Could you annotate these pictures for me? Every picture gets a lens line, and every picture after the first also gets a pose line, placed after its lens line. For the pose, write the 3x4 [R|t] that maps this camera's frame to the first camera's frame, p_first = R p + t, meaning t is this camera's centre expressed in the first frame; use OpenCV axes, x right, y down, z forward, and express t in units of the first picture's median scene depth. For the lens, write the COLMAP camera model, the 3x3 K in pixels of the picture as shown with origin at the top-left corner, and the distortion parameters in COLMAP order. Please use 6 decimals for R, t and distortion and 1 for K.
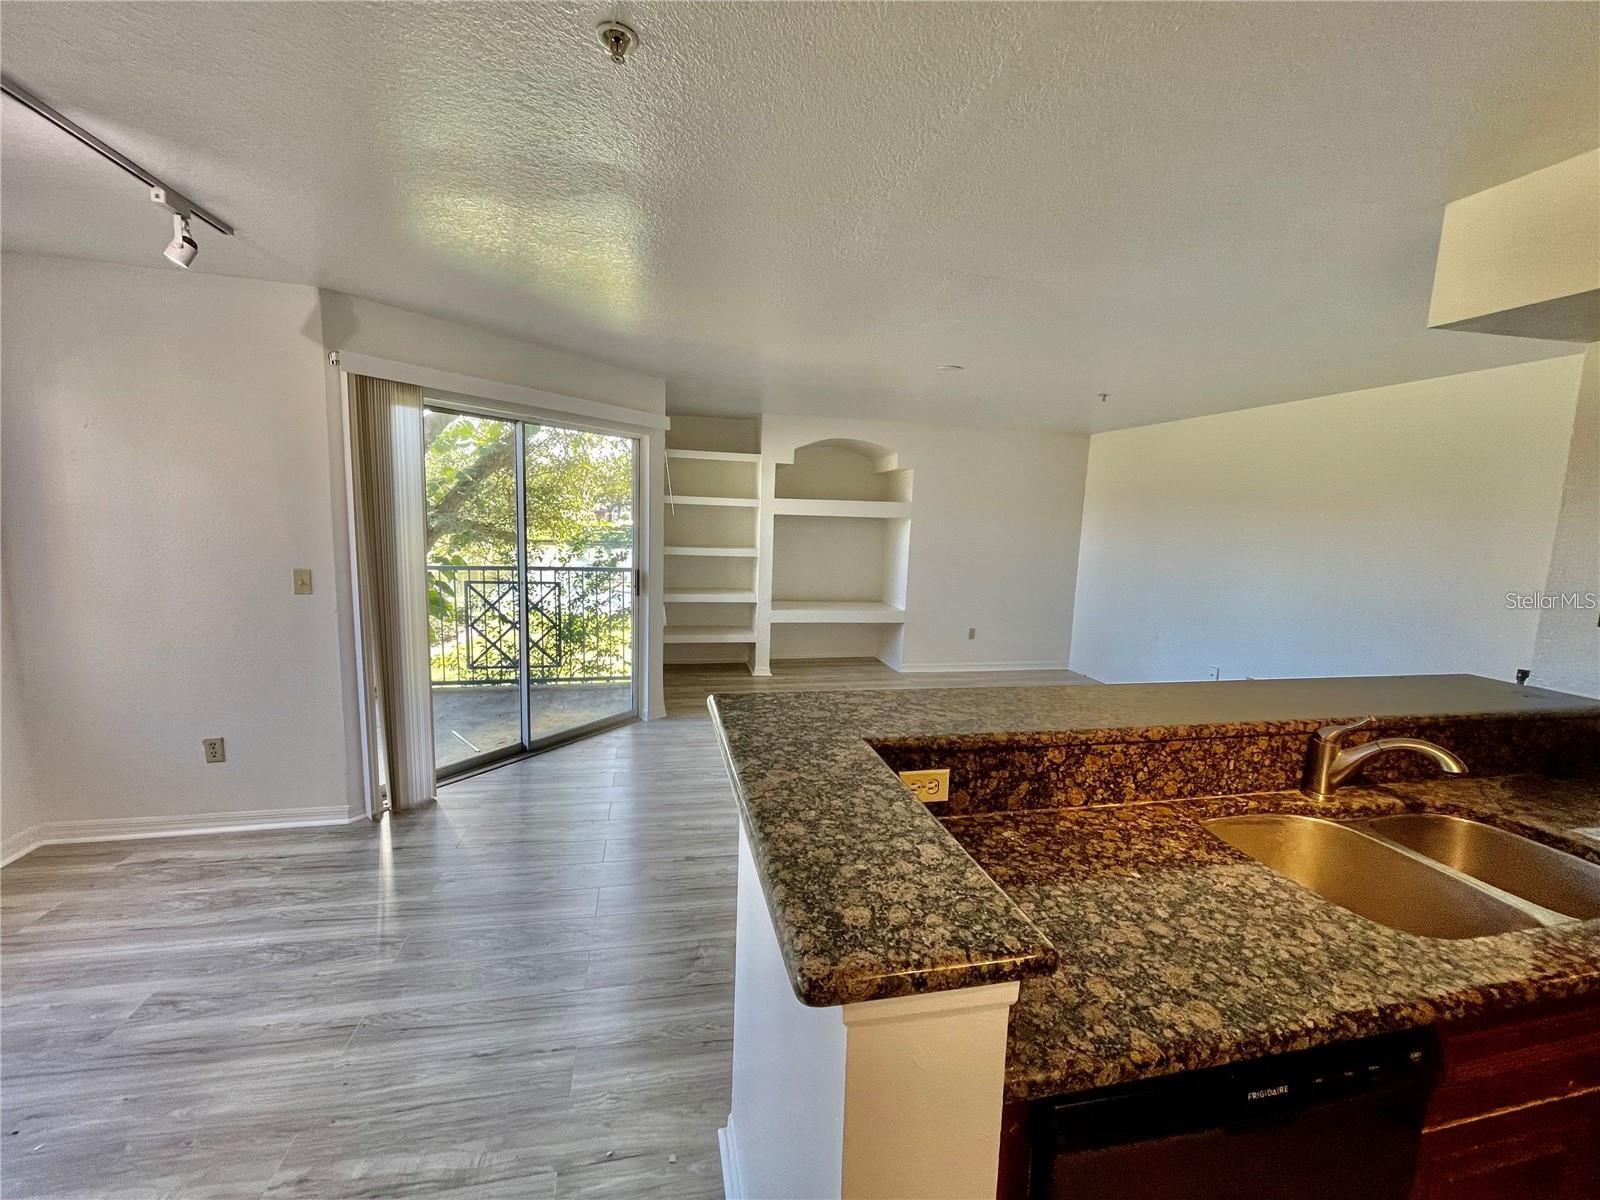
lens RADIAL K [[649.7, 0, 798.6], [0, 649.7, 597.2], [0, 0, 1]] dist [-0.000910, -0.000249]
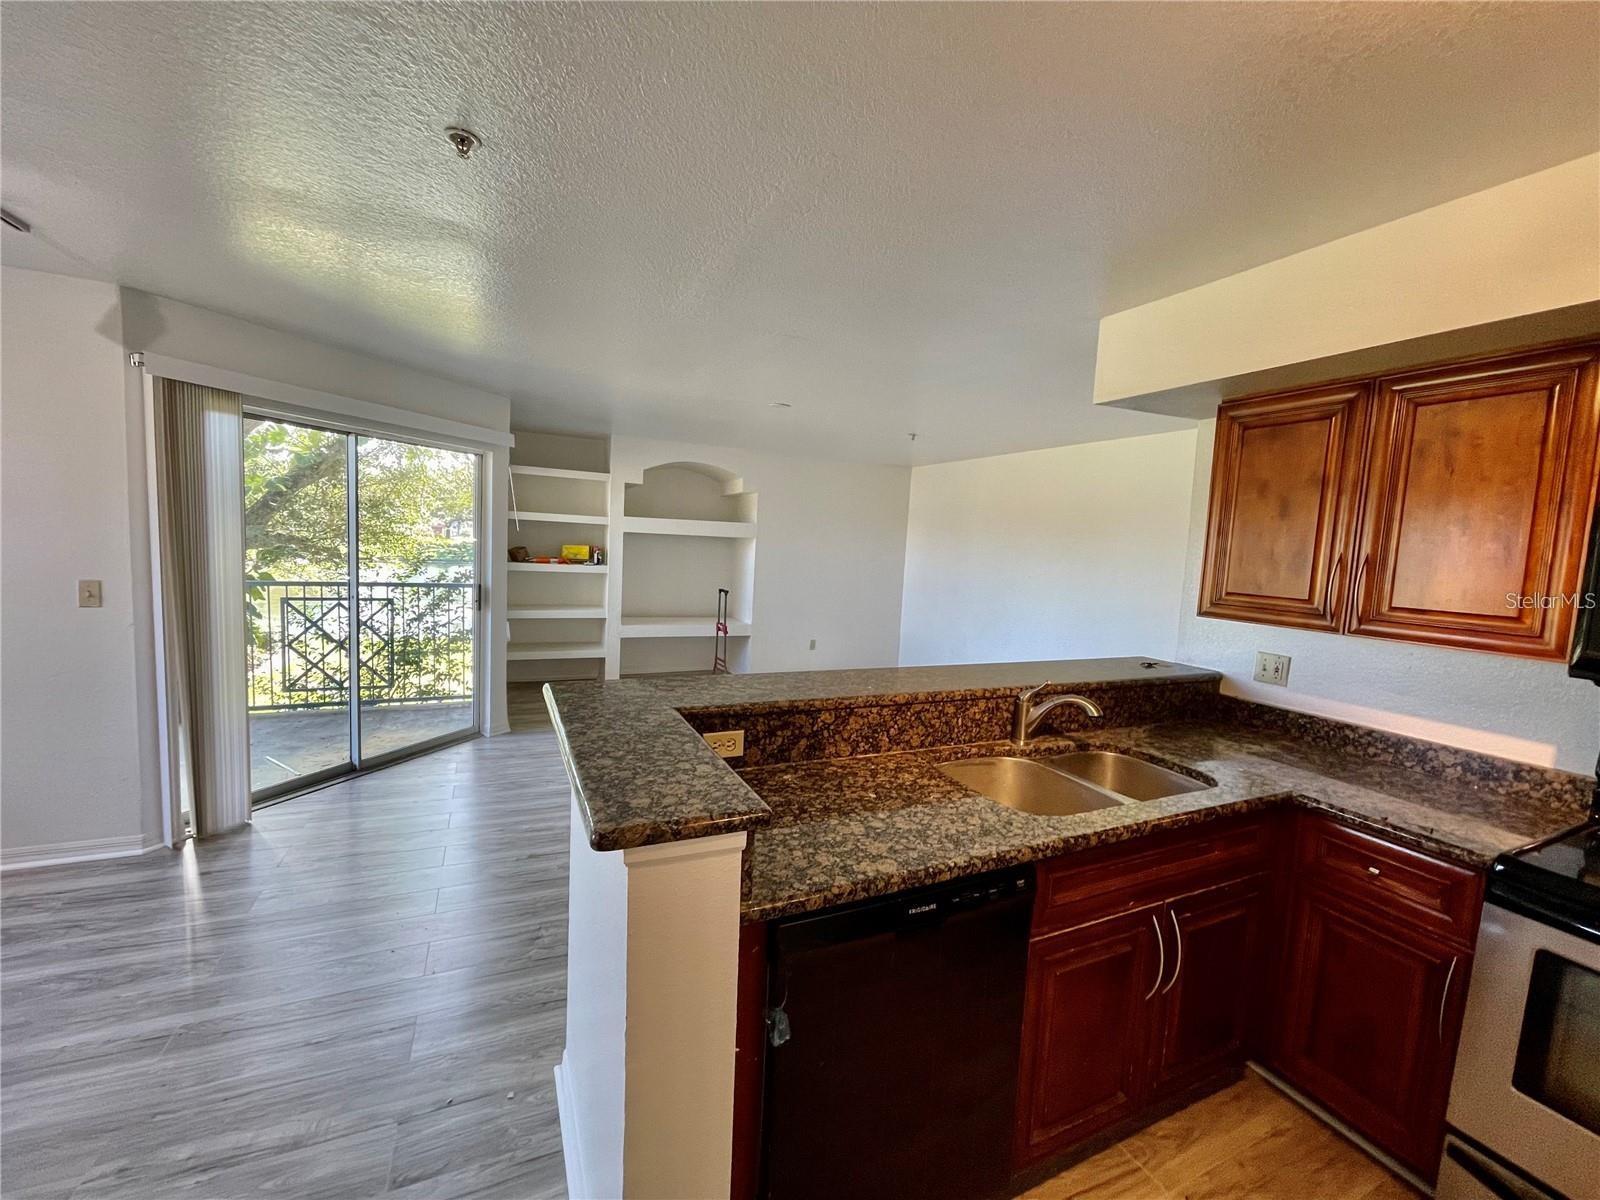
lens RADIAL K [[649.7, 0, 798.6], [0, 649.7, 597.2], [0, 0, 1]] dist [-0.000910, -0.000249]
pose [[0.977682, -0.004114, 0.210049, 0.062233], [0.010786, 0.999473, -0.030624, 0.038578], [-0.209813, 0.032206, 0.977211, -0.234915]]
